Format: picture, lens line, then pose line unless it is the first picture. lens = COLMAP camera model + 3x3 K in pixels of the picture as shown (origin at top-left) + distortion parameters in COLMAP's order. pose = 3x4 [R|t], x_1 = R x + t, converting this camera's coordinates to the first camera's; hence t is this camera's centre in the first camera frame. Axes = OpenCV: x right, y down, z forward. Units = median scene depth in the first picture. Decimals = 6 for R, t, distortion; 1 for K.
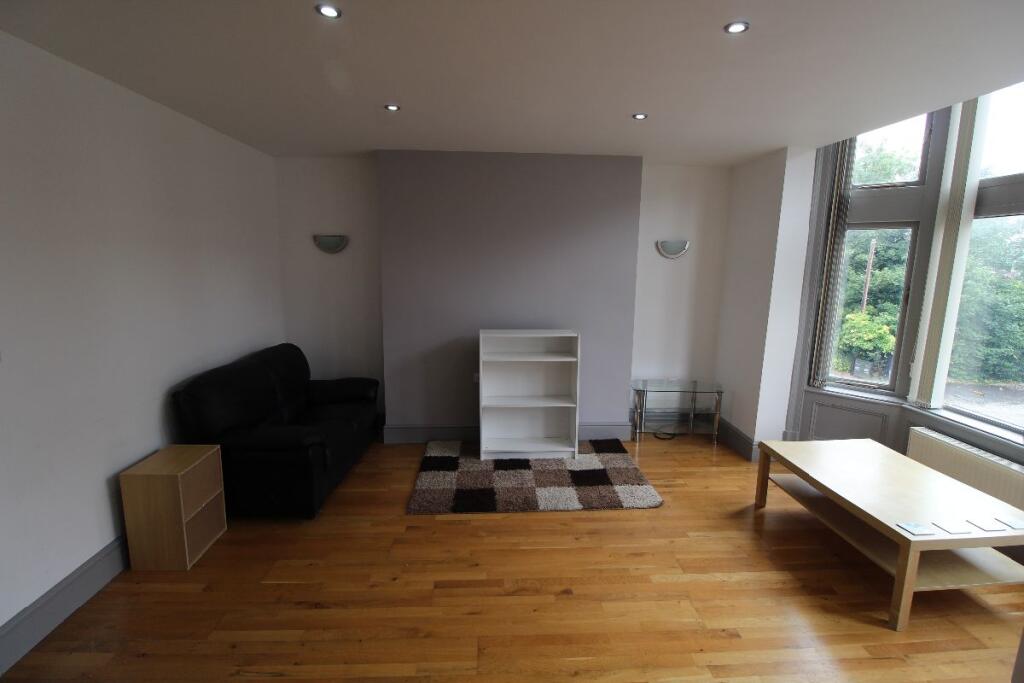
lens RADIAL K [[476.1, 0, 512.0], [0, 476.1, 341.5], [0, 0, 1]] dist [0.000240, -0.013887]
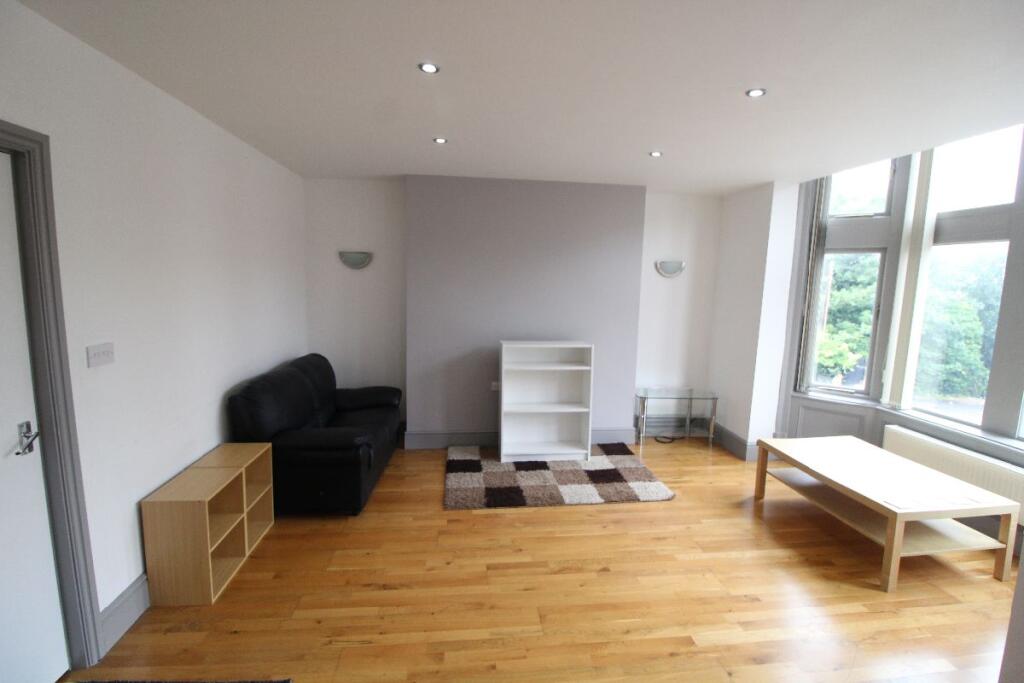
lens RADIAL K [[476.1, 0, 512.0], [0, 476.1, 341.5], [0, 0, 1]] dist [0.000240, -0.013887]
pose [[0.998117, 0.002919, 0.061266, -0.120737], [-0.000596, 0.999282, -0.037894, 0.019627], [-0.061333, 0.037786, 0.997402, -0.090062]]
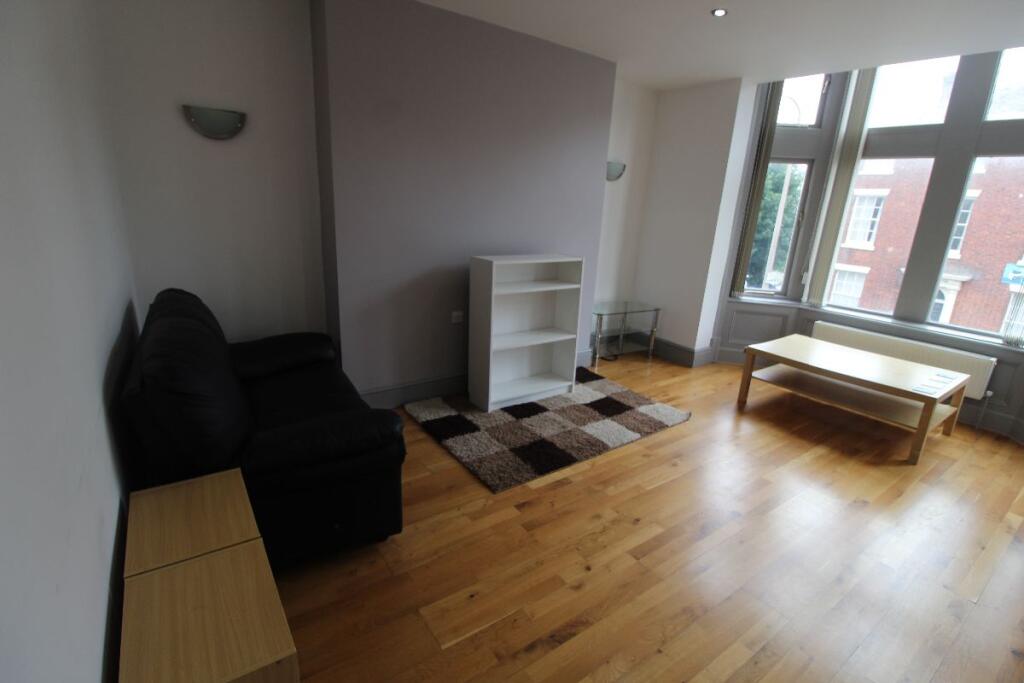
lens RADIAL K [[476.1, 0, 512.0], [0, 476.1, 341.5], [0, 0, 1]] dist [0.000240, -0.013887]
pose [[0.840948, -0.118698, 0.527937, -0.516449], [0.048773, 0.988300, 0.144513, 0.004314], [-0.538913, -0.095779, 0.836898, 0.313927]]
